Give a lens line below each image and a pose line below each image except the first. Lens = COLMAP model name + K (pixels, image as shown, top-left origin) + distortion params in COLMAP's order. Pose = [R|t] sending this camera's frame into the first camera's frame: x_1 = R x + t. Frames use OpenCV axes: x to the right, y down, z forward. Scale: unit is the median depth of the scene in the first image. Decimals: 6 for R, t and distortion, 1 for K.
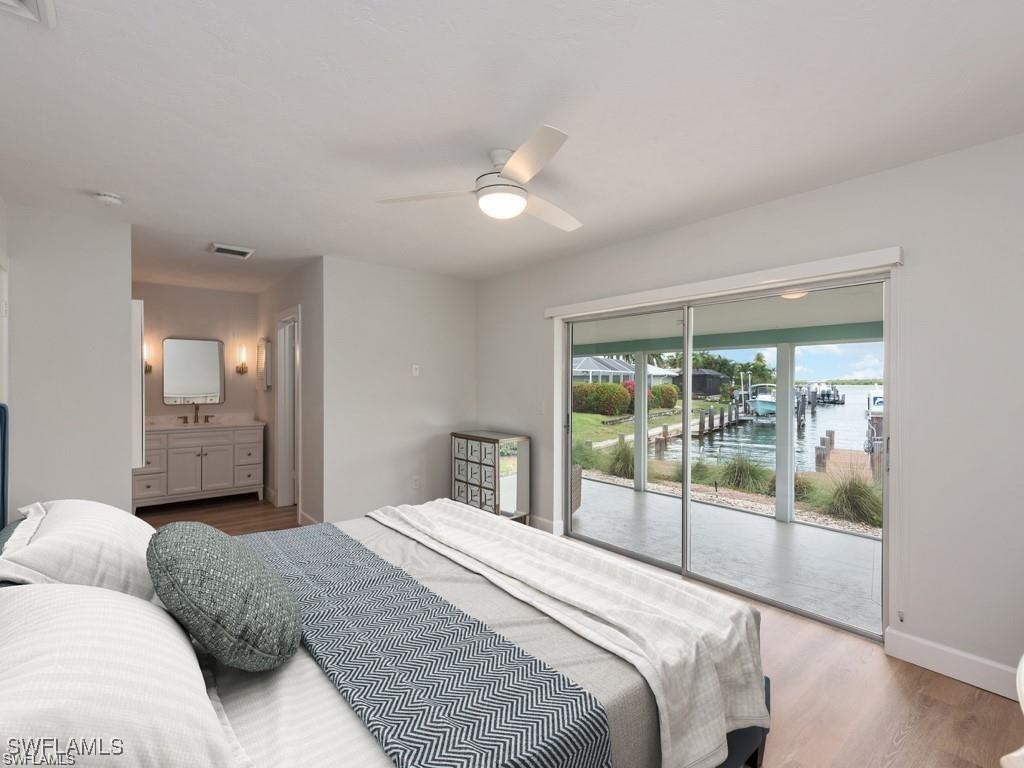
lens RADIAL K [[461.1, 0, 511.7], [0, 461.1, 392.2], [0, 0, 1]] dist [0.002379, -0.000142]
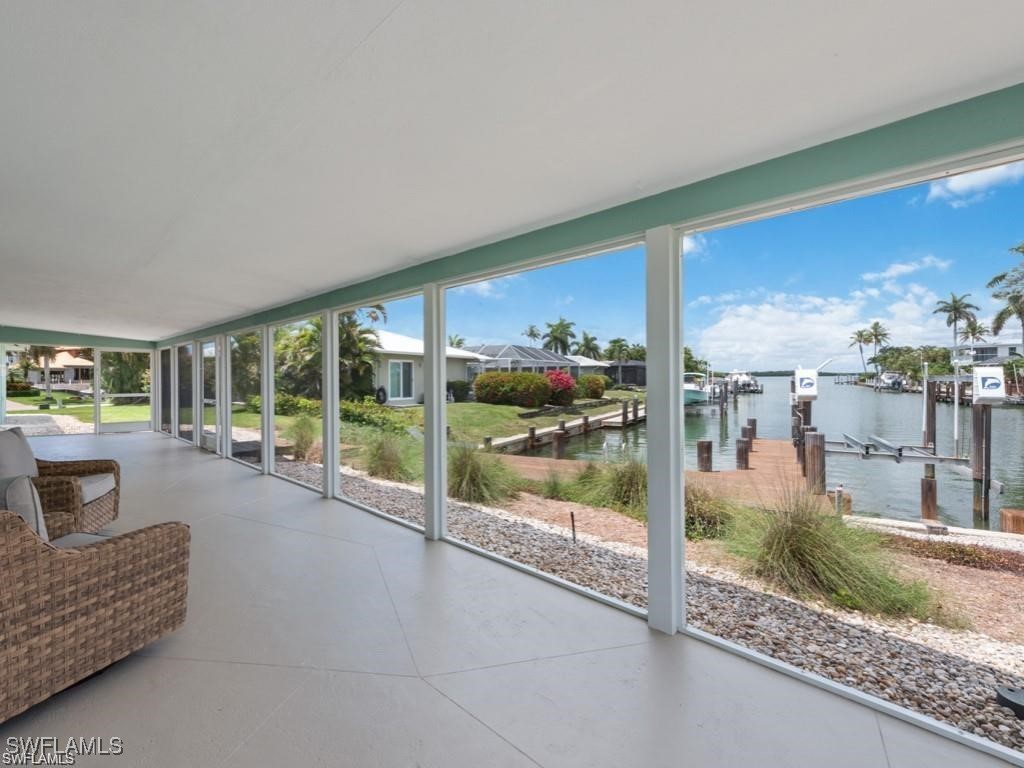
lens RADIAL K [[461.1, 0, 512.9], [0, 461.1, 378.4], [0, 0, 1]] dist [0.002379, -0.000142]
pose [[0.991632, -0.008138, 0.128839, 0.062338], [0.010234, 0.999826, -0.015617, 0.007443], [-0.128689, 0.016804, 0.991543, 0.092461]]
